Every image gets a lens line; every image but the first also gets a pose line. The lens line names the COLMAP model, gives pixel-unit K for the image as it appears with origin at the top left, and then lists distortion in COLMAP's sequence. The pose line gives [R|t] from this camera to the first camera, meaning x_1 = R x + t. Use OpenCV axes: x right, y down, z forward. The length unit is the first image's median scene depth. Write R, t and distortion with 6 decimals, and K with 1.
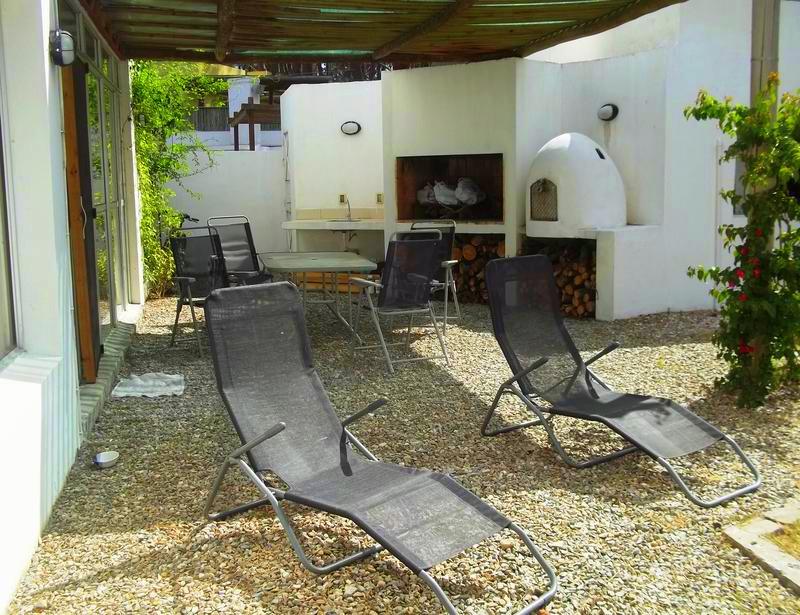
lens RADIAL K [[908.2, 0, 399.6], [0, 908.2, 305.6], [0, 0, 1]] dist [0.012856, 0.000000]
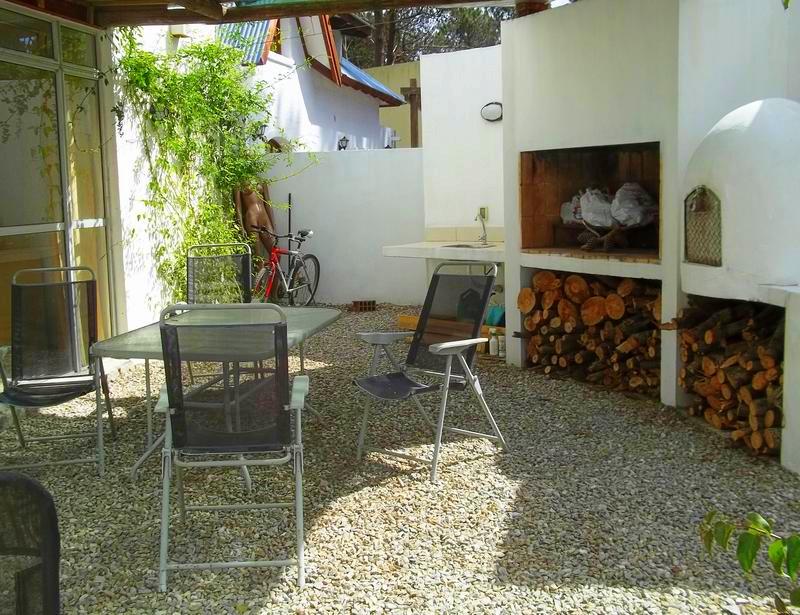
lens RADIAL K [[908.2, 0, 400.6], [0, 908.2, 307.7], [0, 0, 1]] dist [0.012856, 0.000000]
pose [[0.913562, 0.049072, -0.403727, 0.194552], [-0.047666, 0.998772, 0.013538, -0.060158], [0.403896, 0.006876, 0.914779, 0.393982]]
